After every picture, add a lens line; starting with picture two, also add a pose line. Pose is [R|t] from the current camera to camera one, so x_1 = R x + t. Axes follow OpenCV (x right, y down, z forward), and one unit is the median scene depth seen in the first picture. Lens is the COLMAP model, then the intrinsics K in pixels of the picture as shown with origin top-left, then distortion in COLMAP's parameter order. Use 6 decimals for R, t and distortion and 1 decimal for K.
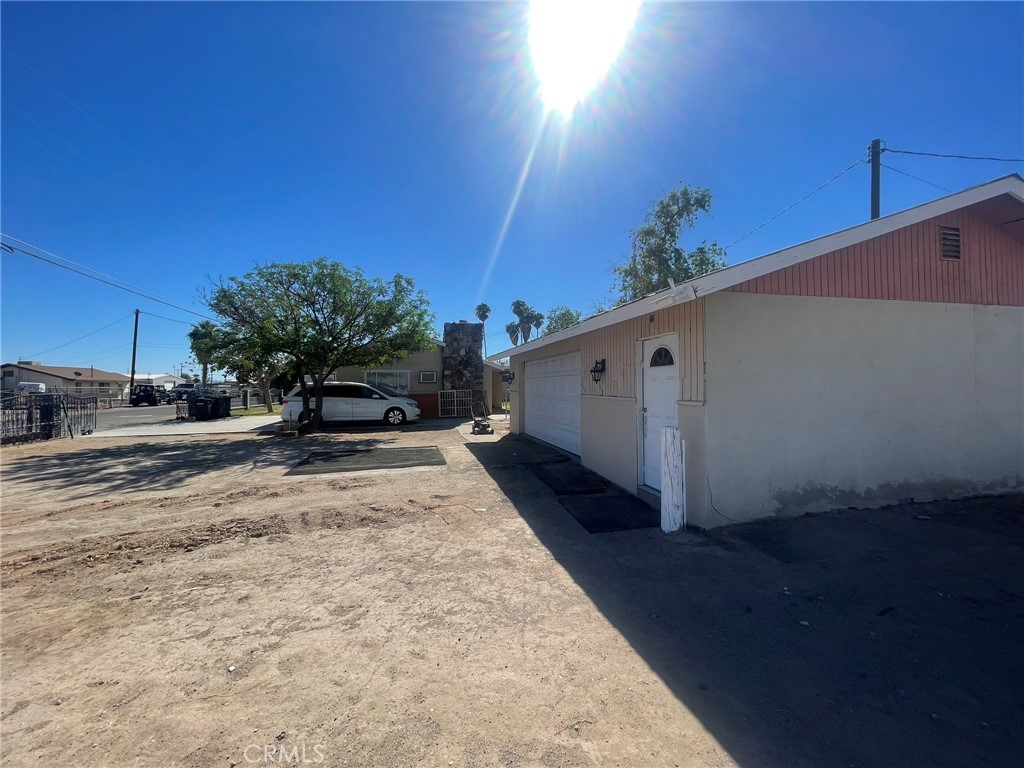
lens RADIAL K [[412.5, 0, 510.8], [0, 412.5, 379.1], [0, 0, 1]] dist [-0.000305, 0.000008]
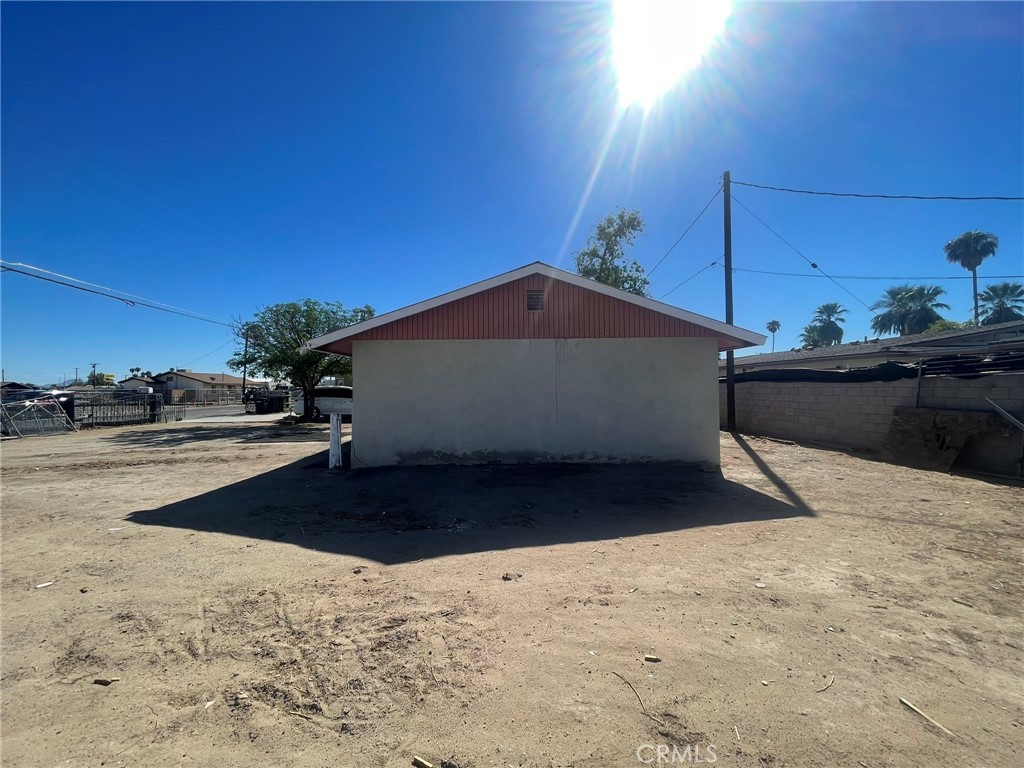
lens RADIAL K [[412.5, 0, 510.8], [0, 412.5, 379.1], [0, 0, 1]] dist [-0.000305, 0.000008]
pose [[0.975107, -0.004719, -0.221685, 0.438381], [0.004086, 0.999986, -0.003310, -0.008598], [0.221698, 0.002322, 0.975113, -0.181185]]
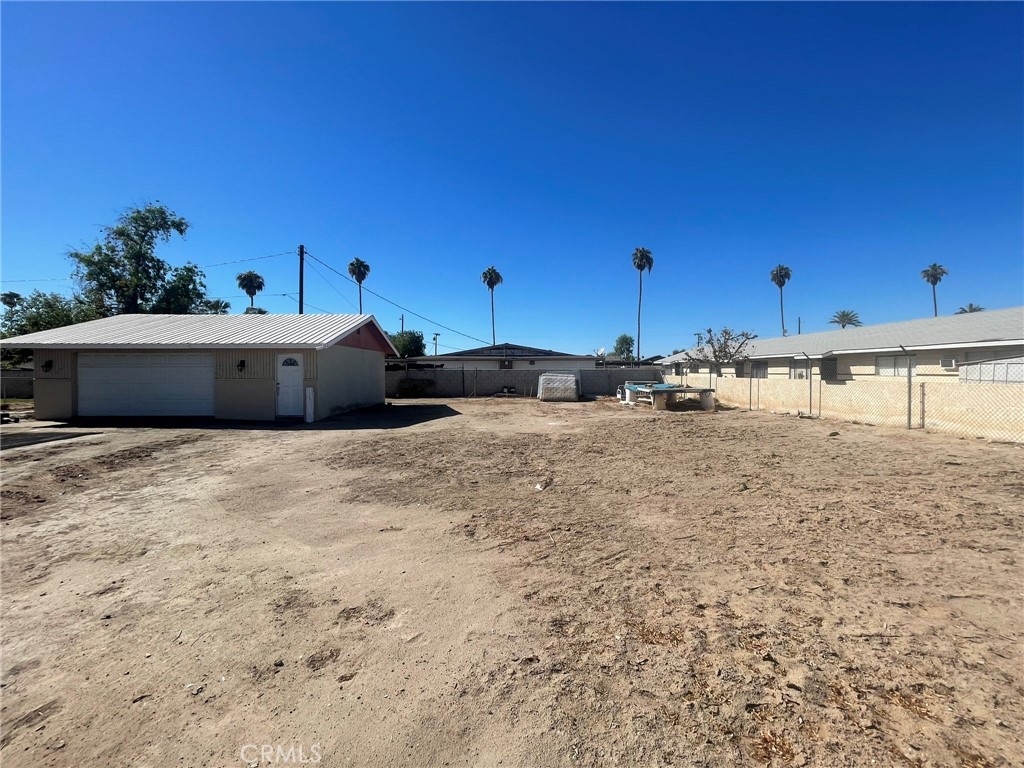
lens RADIAL K [[412.5, 0, 510.8], [0, 412.5, 379.1], [0, 0, 1]] dist [-0.000305, 0.000008]
pose [[0.217347, -0.009846, 0.976045, -0.611596], [-0.015560, 0.999787, 0.013550, -0.001826], [-0.975970, -0.018132, 0.217148, -0.290546]]
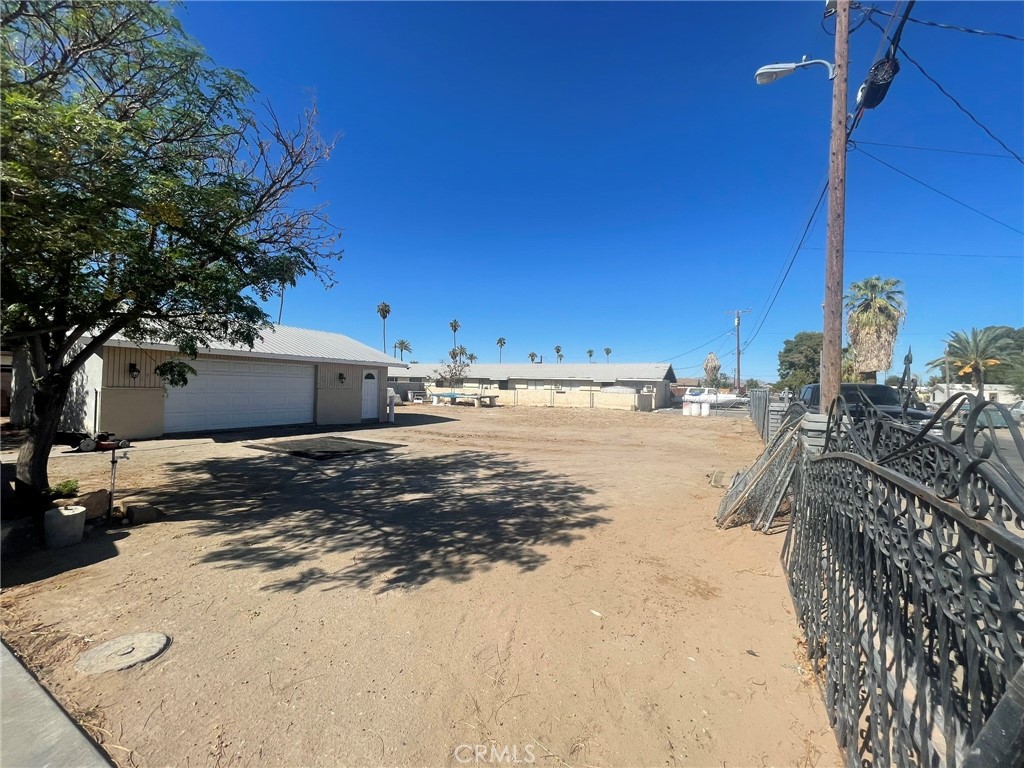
lens RADIAL K [[412.5, 0, 510.8], [0, 412.5, 379.1], [0, 0, 1]] dist [-0.000305, 0.000008]
pose [[-0.745966, 0.000118, 0.665984, -0.861517], [-0.029670, 0.999001, -0.033410, 0.014279], [-0.665323, -0.044682, -0.745217, 0.893620]]
